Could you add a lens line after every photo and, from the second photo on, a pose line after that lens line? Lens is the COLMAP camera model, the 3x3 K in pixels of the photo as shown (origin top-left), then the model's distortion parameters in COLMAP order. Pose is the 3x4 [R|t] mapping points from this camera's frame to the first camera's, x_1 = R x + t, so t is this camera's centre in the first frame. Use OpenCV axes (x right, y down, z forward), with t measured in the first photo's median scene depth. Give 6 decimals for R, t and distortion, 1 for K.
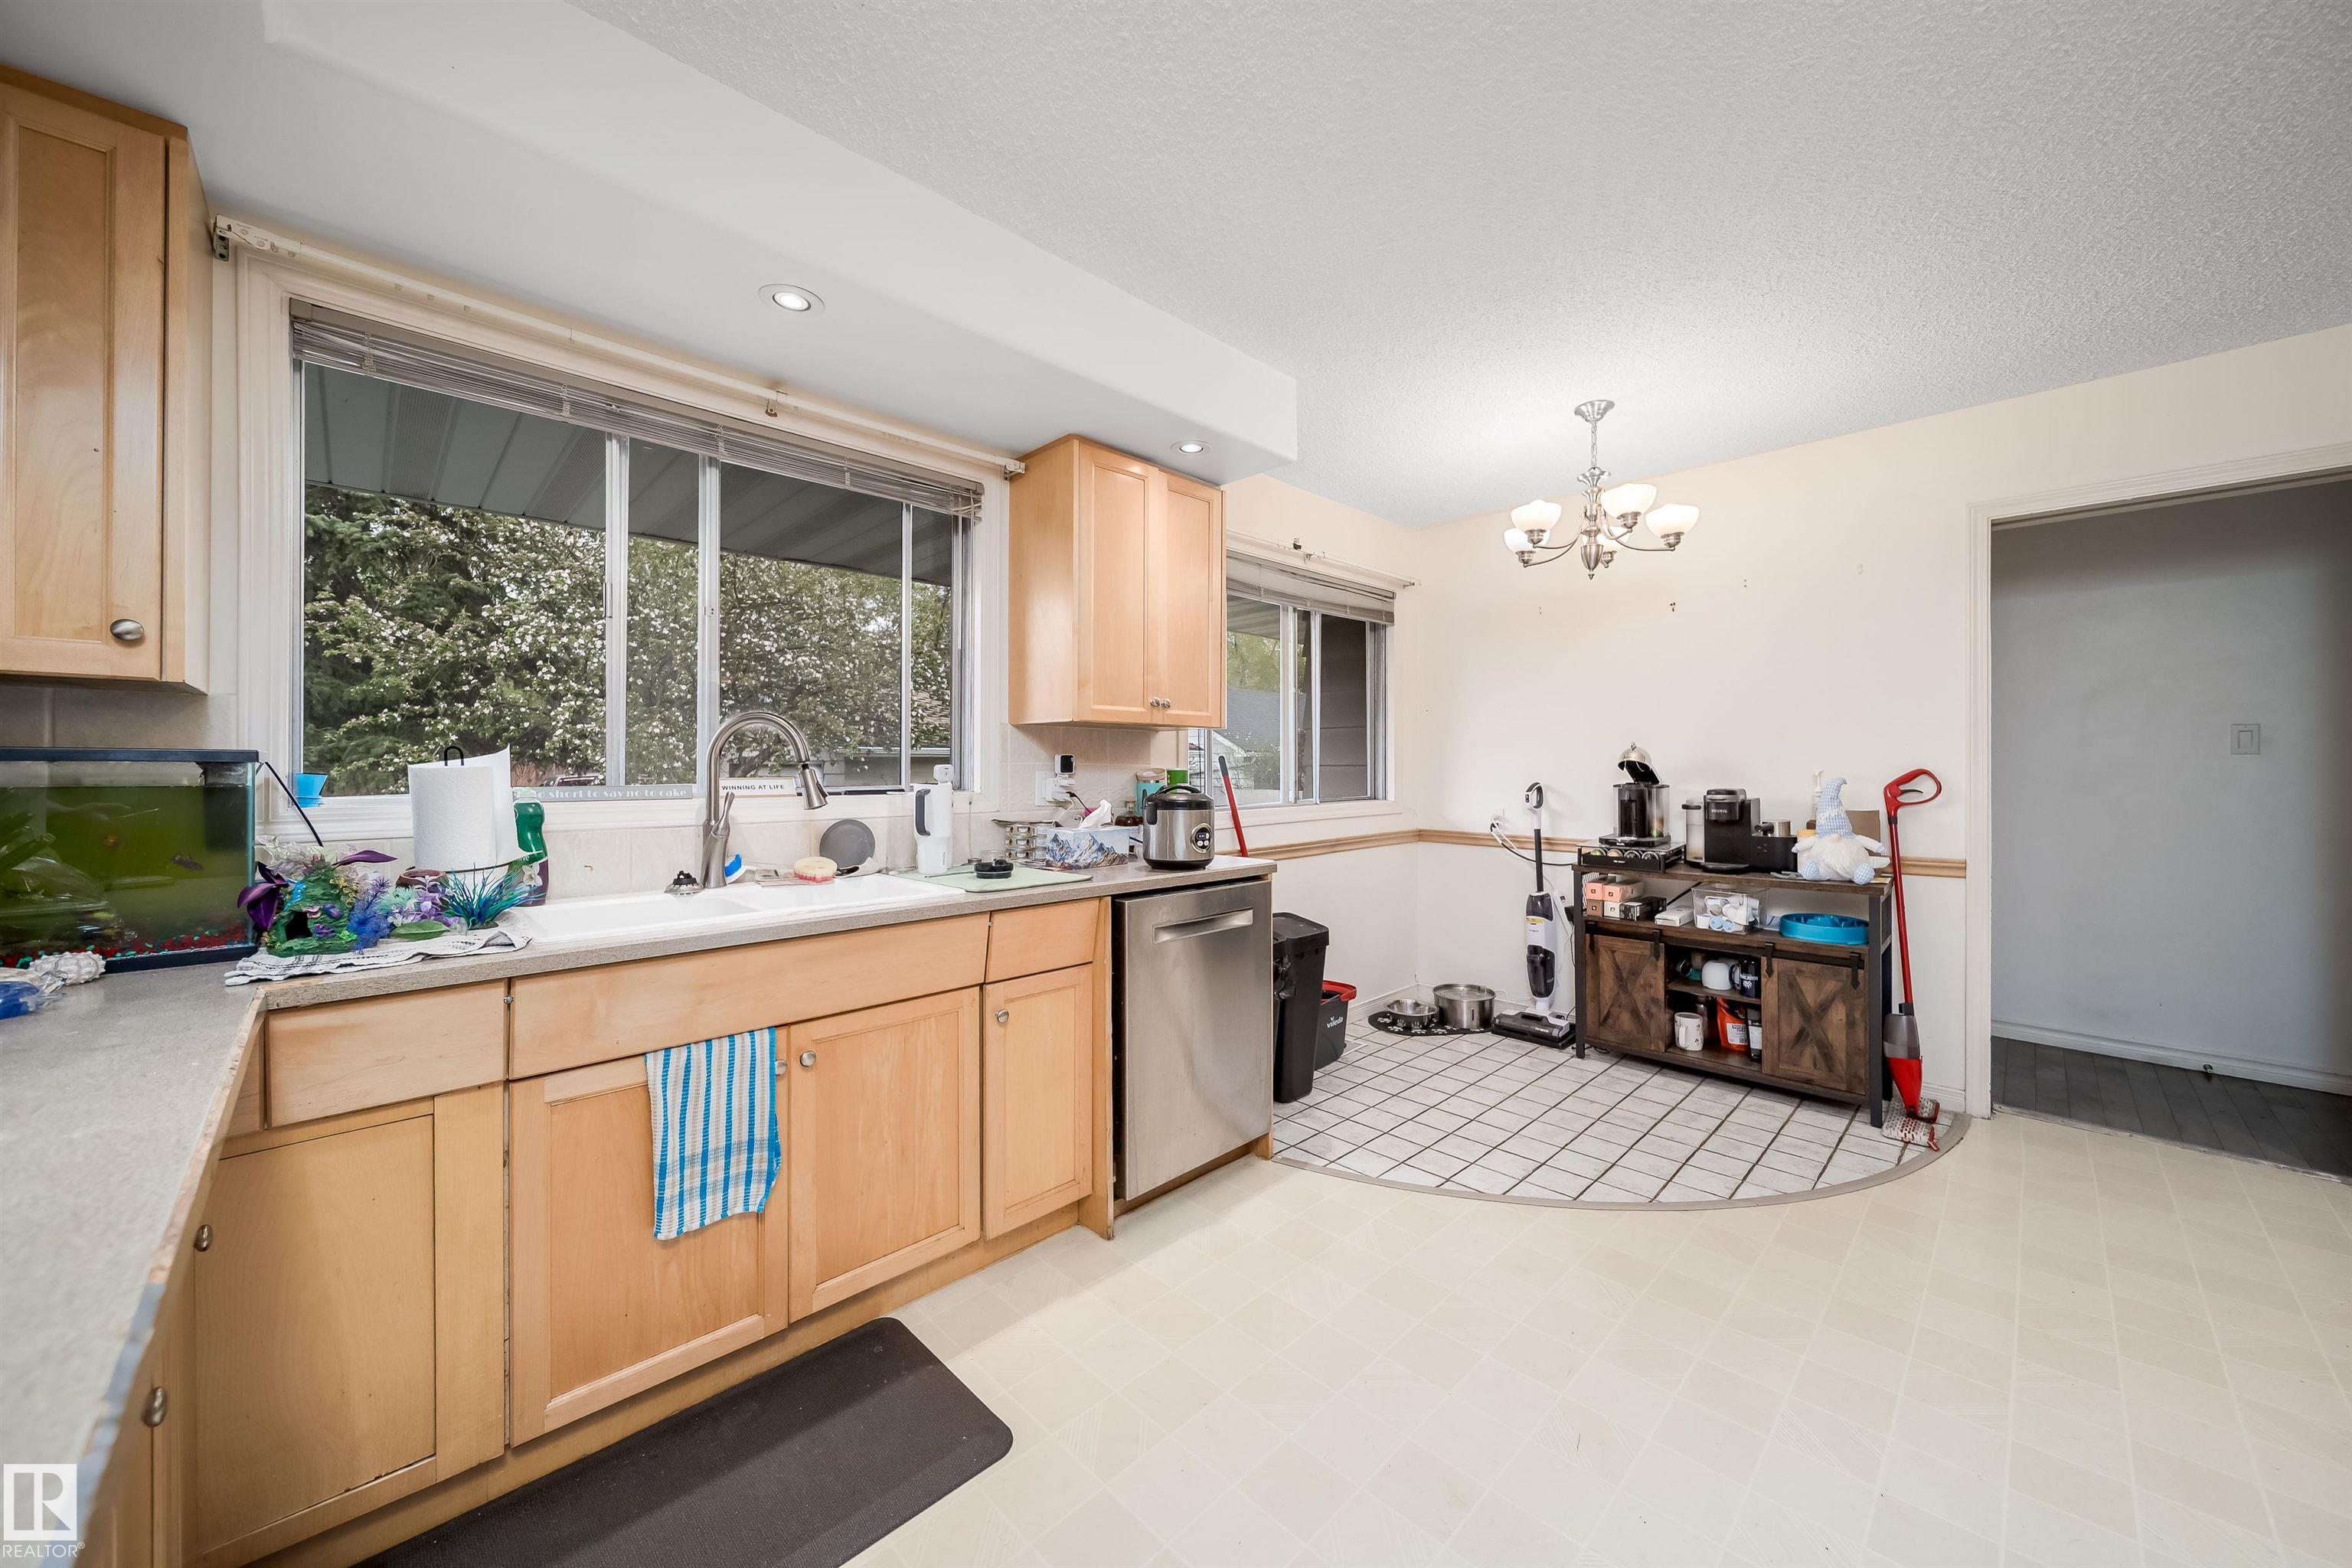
lens RADIAL K [[834.1, 0, 1182.3], [0, 834.1, 765.8], [0, 0, 1]] dist [-0.000589, -0.000141]
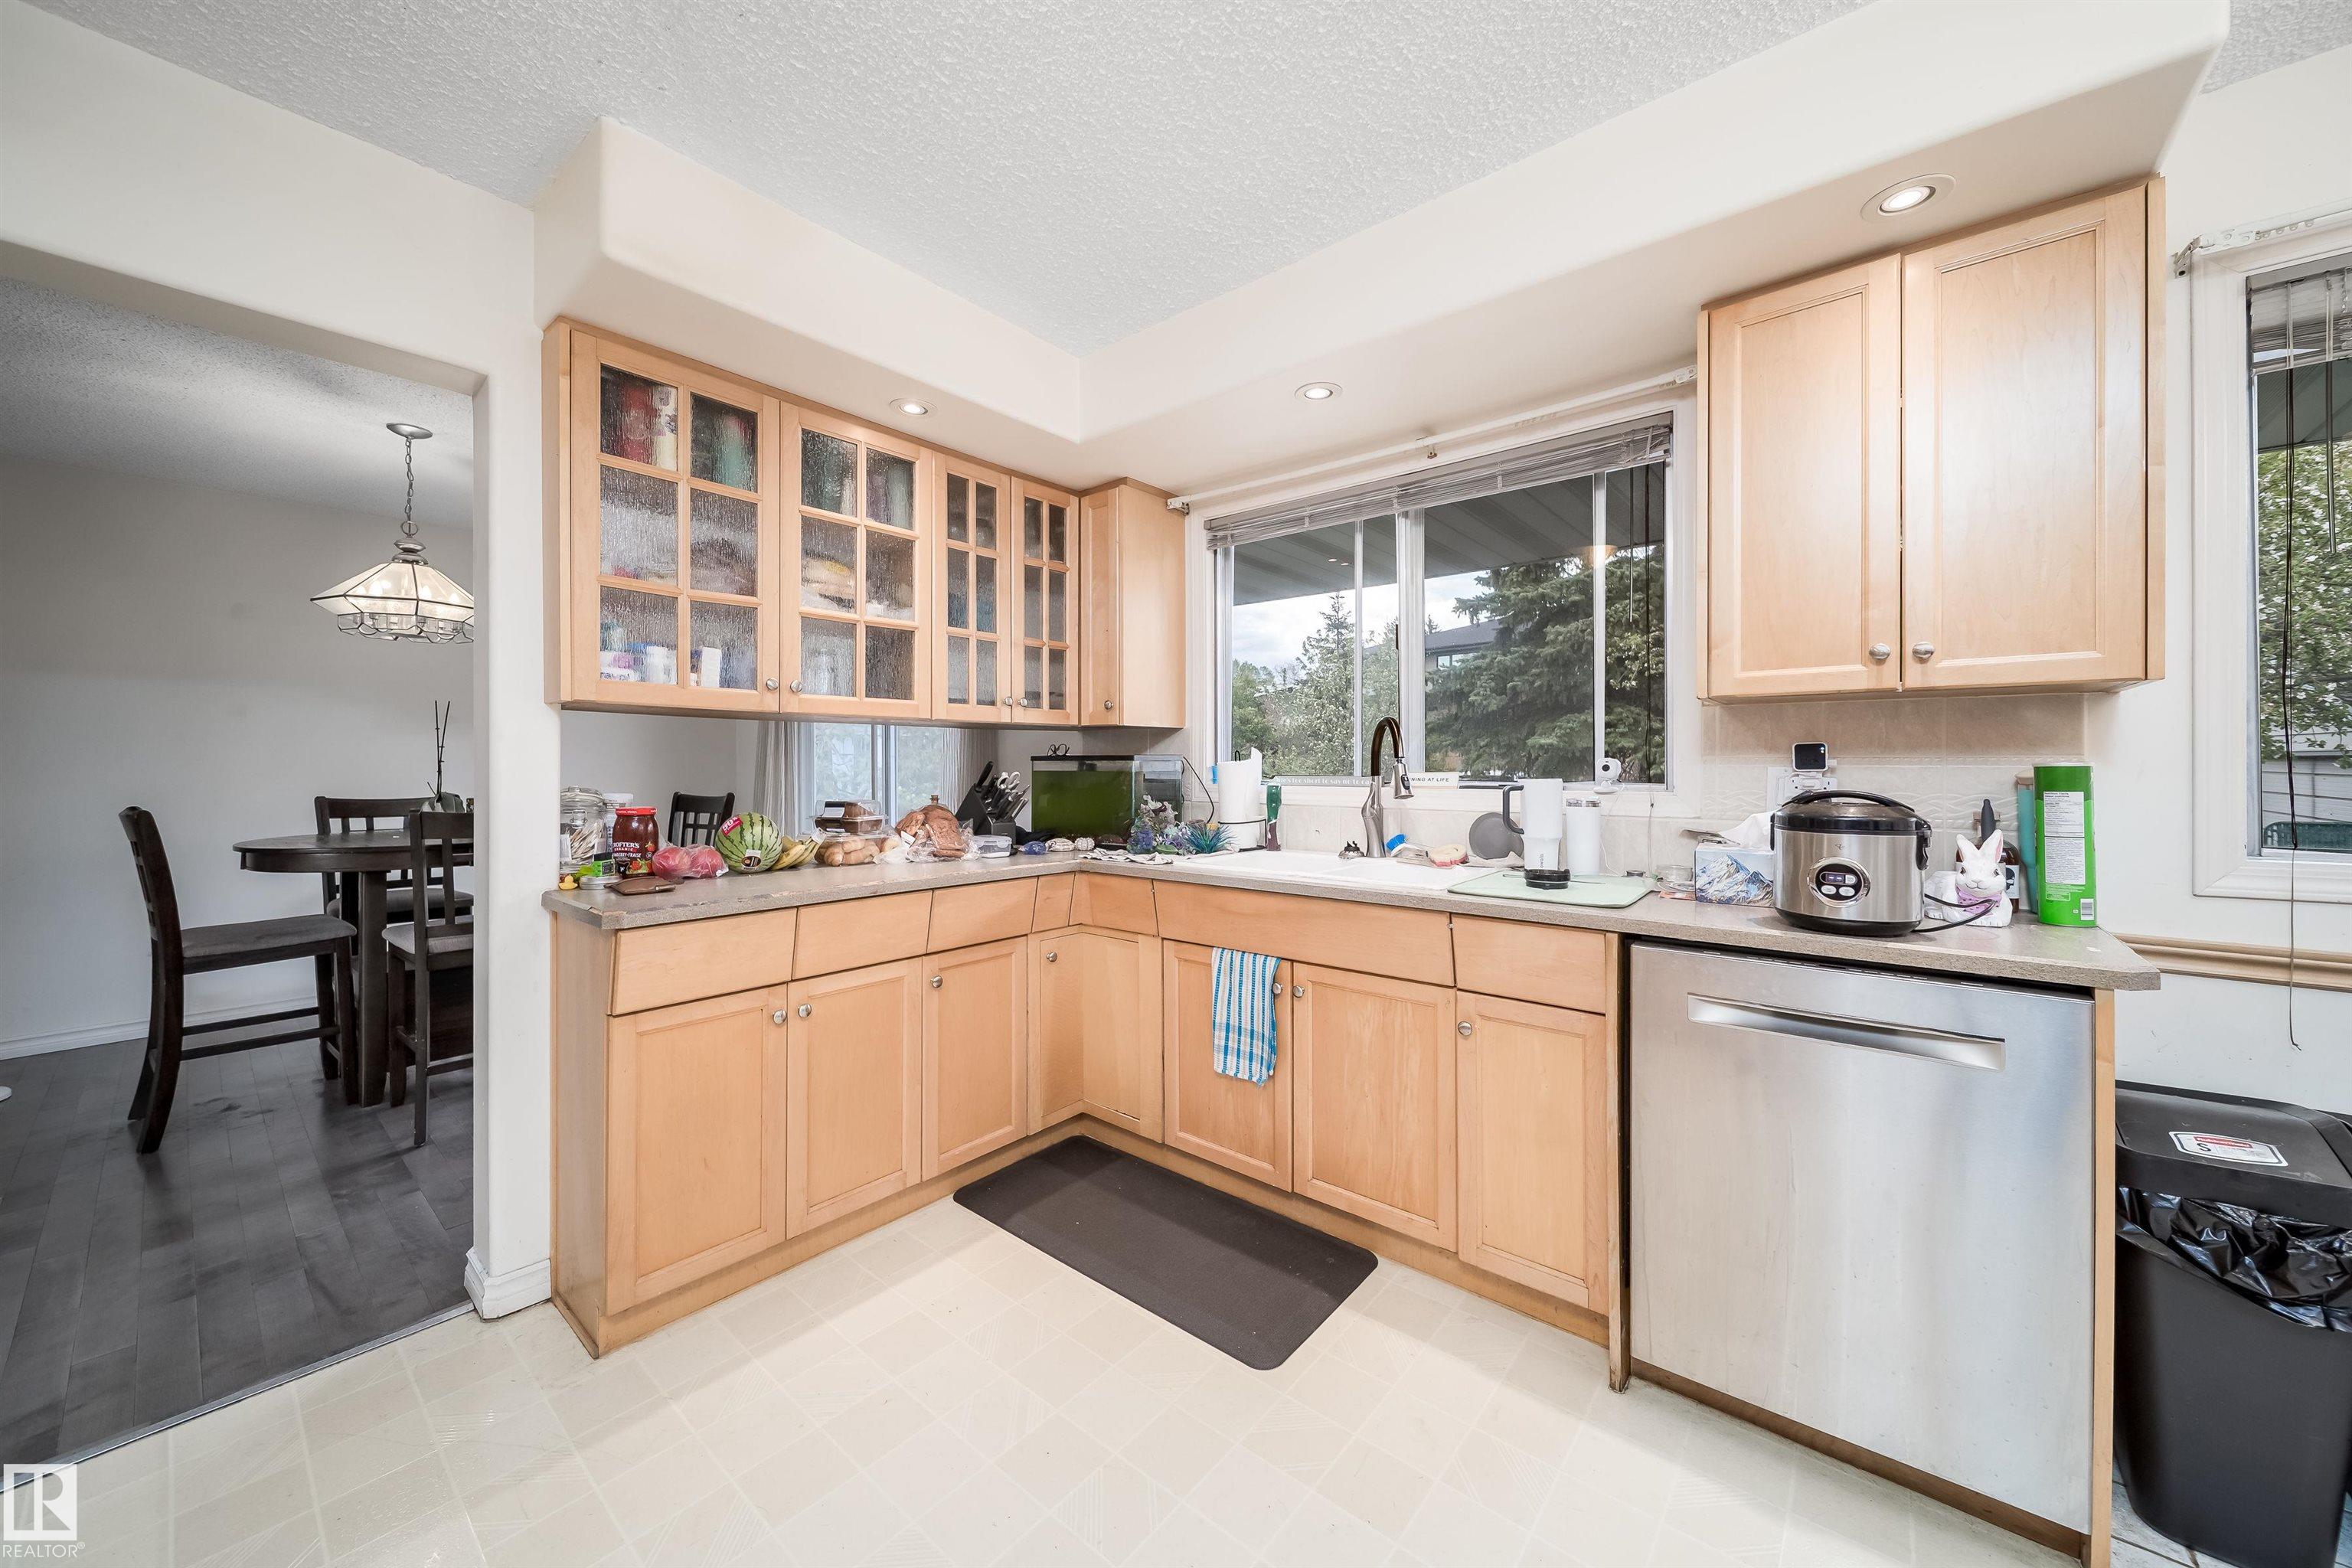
lens RADIAL K [[834.1, 0, 1182.3], [0, 834.1, 765.8], [0, 0, 1]] dist [-0.000589, -0.000141]
pose [[0.112839, -0.001779, -0.993612, 0.648226], [0.000755, 0.999998, -0.001704, 0.007922], [0.993613, -0.000558, 0.112840, 0.556391]]
